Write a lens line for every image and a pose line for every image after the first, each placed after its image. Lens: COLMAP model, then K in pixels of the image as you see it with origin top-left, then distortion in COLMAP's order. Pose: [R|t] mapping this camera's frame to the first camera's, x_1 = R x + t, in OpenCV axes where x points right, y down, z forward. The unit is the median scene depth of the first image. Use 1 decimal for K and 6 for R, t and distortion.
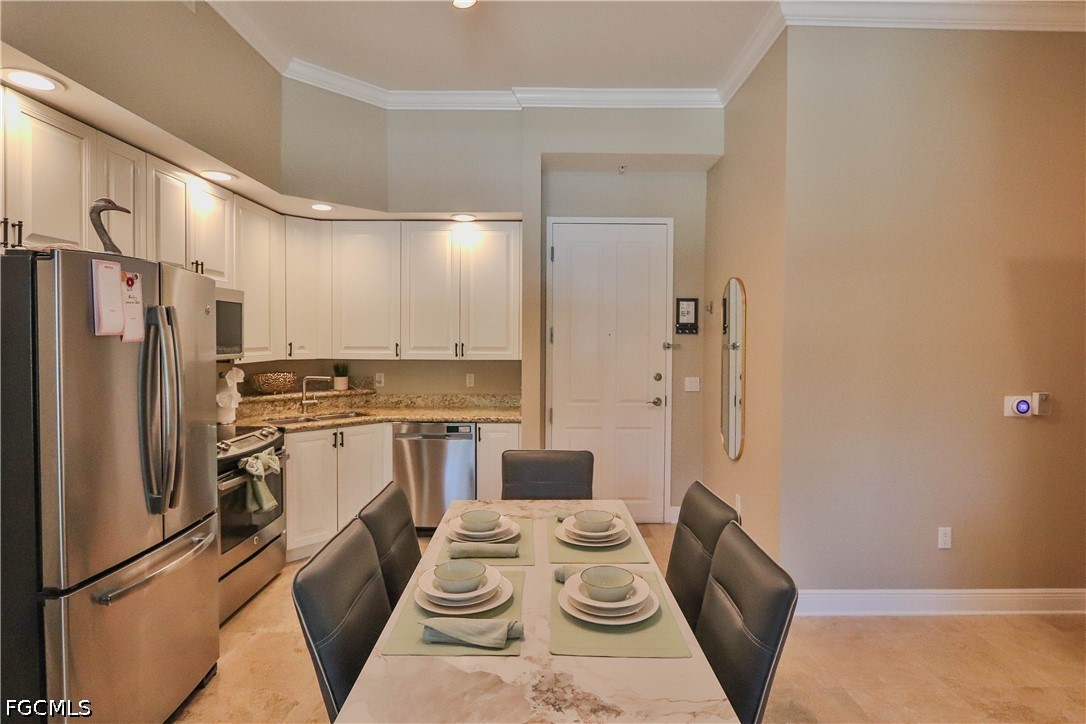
lens RADIAL K [[561.1, 0, 542.8], [0, 561.1, 352.7], [0, 0, 1]] dist [-0.016584, -0.000622]
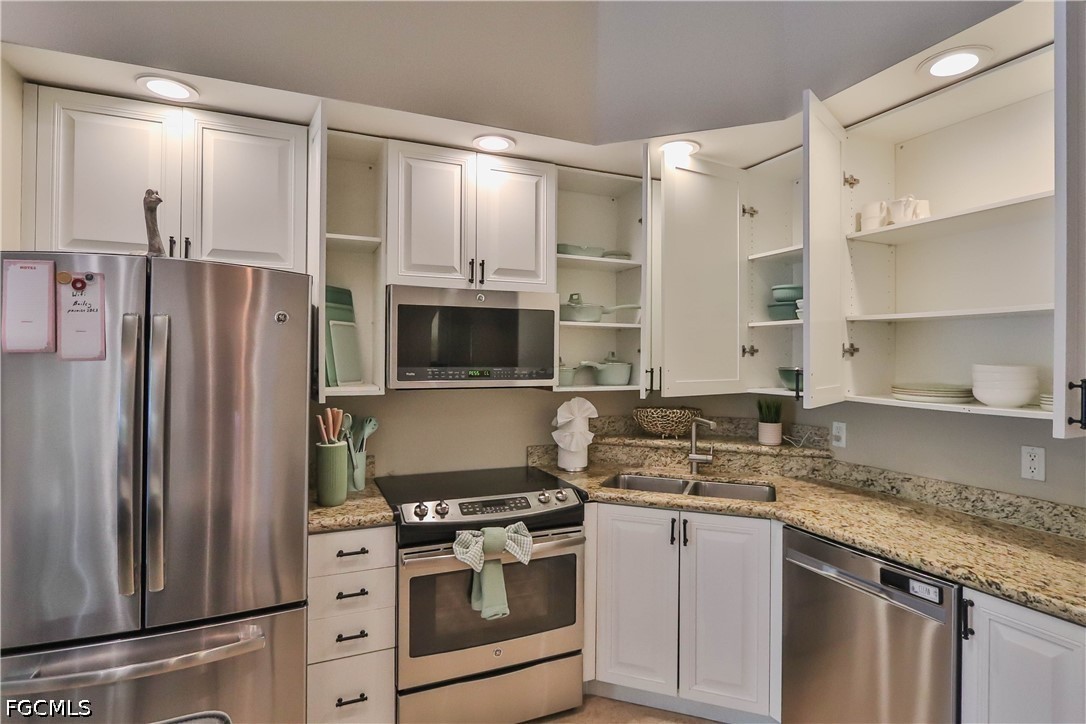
lens RADIAL K [[561.1, 0, 542.8], [0, 561.1, 352.7], [0, 0, 1]] dist [-0.016584, -0.000622]
pose [[0.411239, -0.008584, -0.911487, 0.104813], [-0.026350, 0.999426, -0.021300, -0.014749], [0.911147, 0.032777, 0.410776, 0.582259]]
